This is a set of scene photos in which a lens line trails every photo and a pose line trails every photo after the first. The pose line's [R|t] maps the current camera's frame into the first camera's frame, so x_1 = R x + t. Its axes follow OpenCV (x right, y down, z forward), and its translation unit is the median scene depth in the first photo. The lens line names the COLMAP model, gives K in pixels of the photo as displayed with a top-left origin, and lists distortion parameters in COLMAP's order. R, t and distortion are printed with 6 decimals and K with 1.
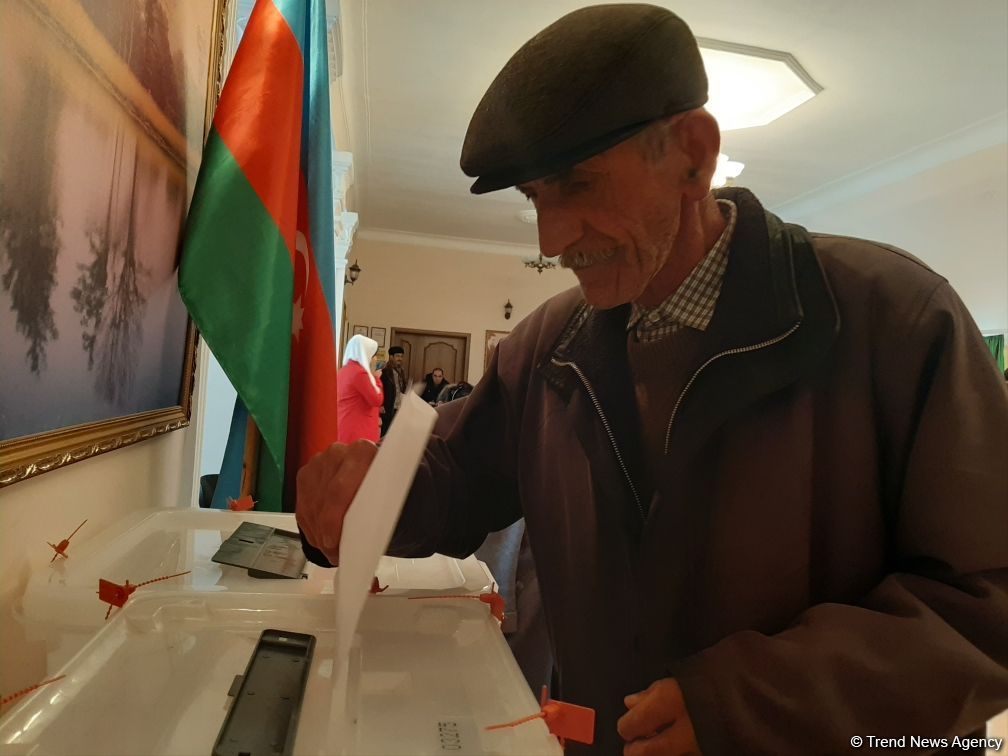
lens RADIAL K [[794.8, 0, 511.3], [0, 794.8, 377.9], [0, 0, 1]] dist [0.074714, -0.155462]
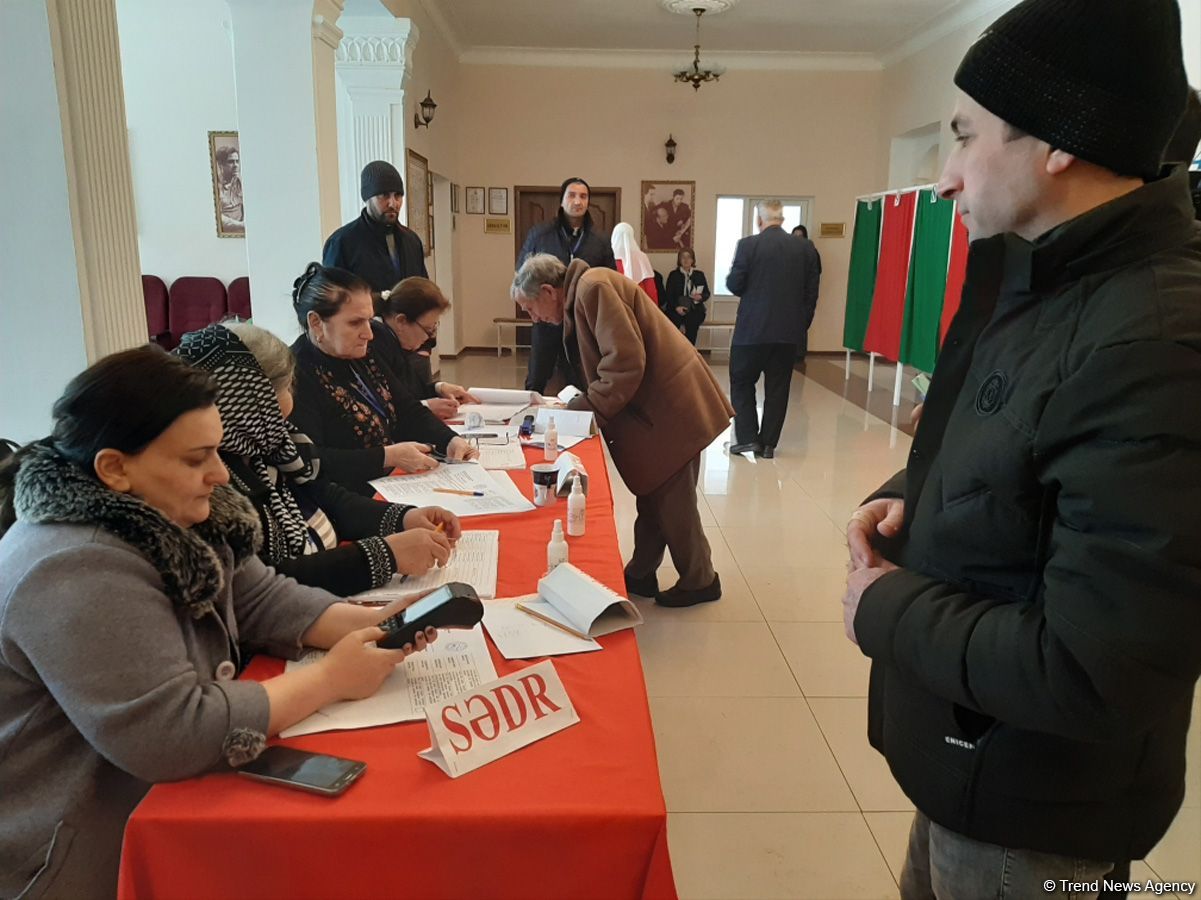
lens RADIAL K [[939.6, 0, 602.0], [0, 939.6, 455.7], [0, 0, 1]] dist [0.076103, -0.150602]
pose [[0.987142, -0.025773, -0.157753, 0.745873], [0.059342, 0.975473, 0.211969, 0.004331], [0.148421, -0.218605, 0.964460, 1.137713]]
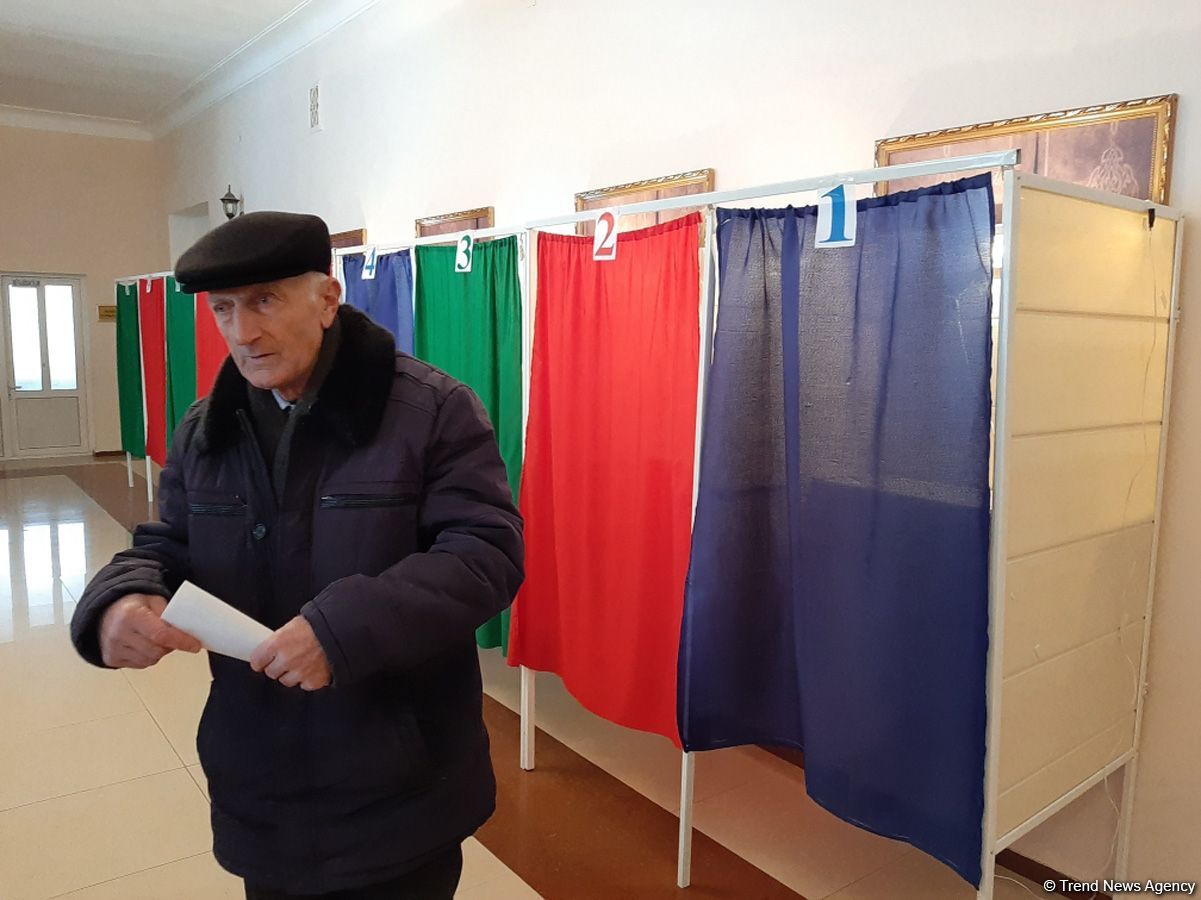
lens RADIAL K [[940.7, 0, 600.5], [0, 940.7, 450.0], [0, 0, 1]] dist [0.038713, -0.144036]
pose [[0.891054, -0.115998, 0.438826, 1.702227], [0.044887, 0.984574, 0.169113, -0.078958], [-0.451673, -0.130991, 0.882515, 1.808710]]
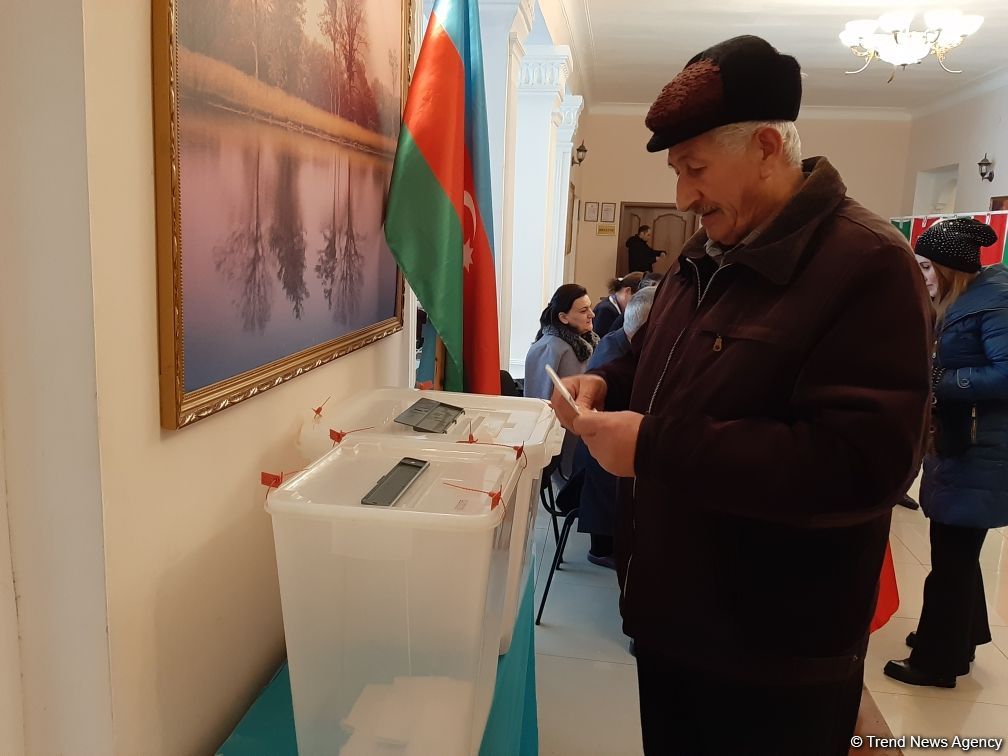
lens RADIAL K [[781.4, 0, 504.0], [0, 781.4, 378.0], [0, 0, 1]] dist [0.081958, -0.137770]
pose [[0.949567, 0.024714, -0.312589, 0.337155], [0.028695, 0.985857, 0.165111, -0.123972], [0.312249, -0.165754, 0.935428, -0.452281]]
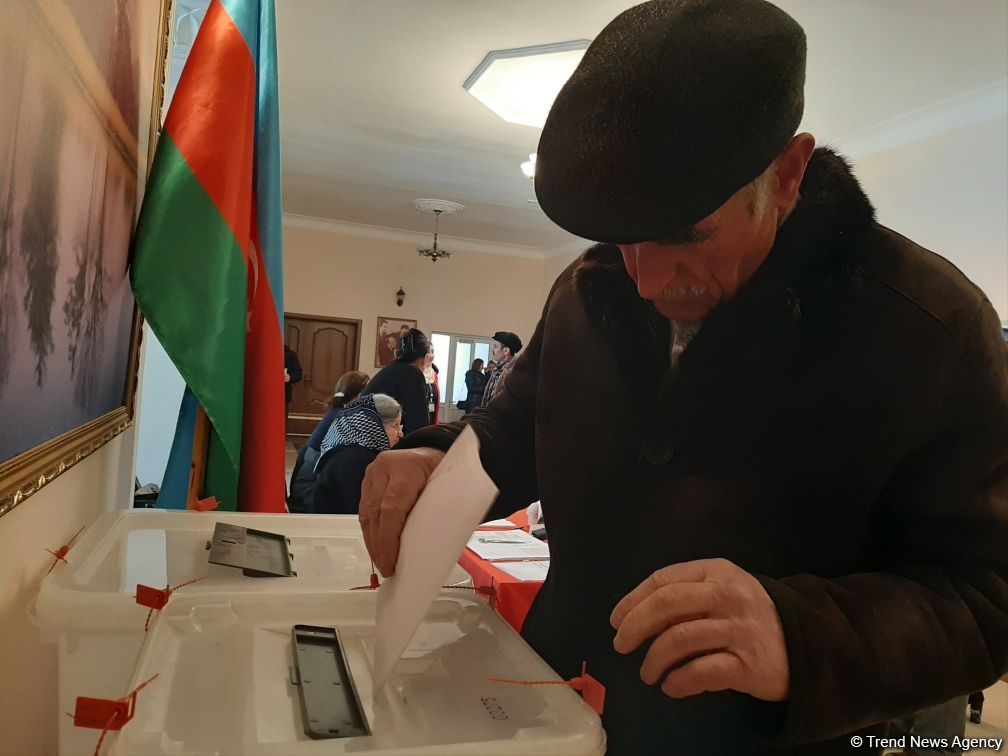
lens RADIAL K [[788.6, 0, 505.3], [0, 788.6, 382.8], [0, 0, 1]] dist [0.076103, -0.150602]
pose [[0.990454, 0.008129, 0.137604, -0.109020], [-0.011558, 0.999642, 0.024142, -0.034501], [-0.137358, -0.025502, 0.990193, -0.082947]]
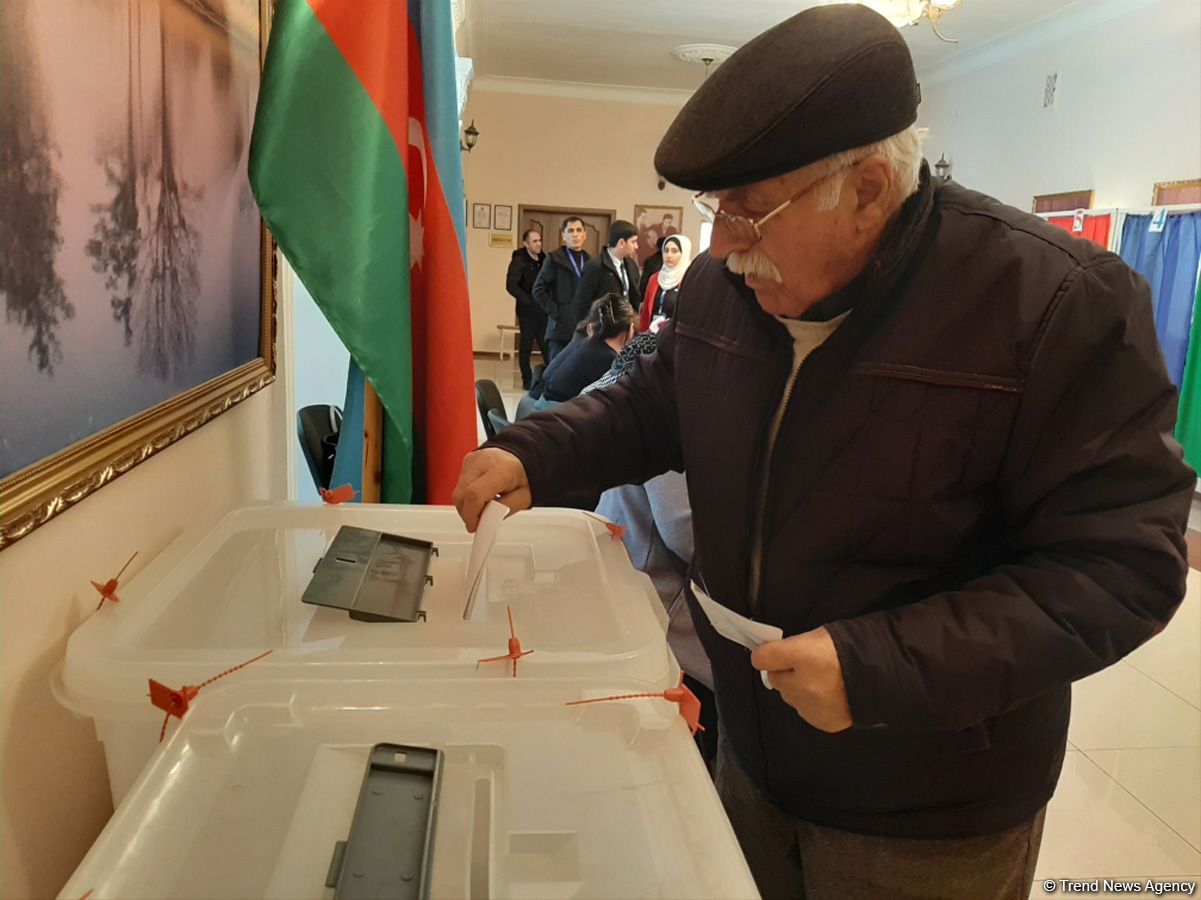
lens RADIAL K [[939.4, 0, 597.3], [0, 939.4, 447.4], [0, 0, 1]] dist [0.081257, -0.149146]
pose [[0.997312, -0.008265, -0.072804, -0.024749], [0.022367, 0.980532, 0.195082, -0.075141], [0.069774, -0.196186, 0.978081, 0.138130]]
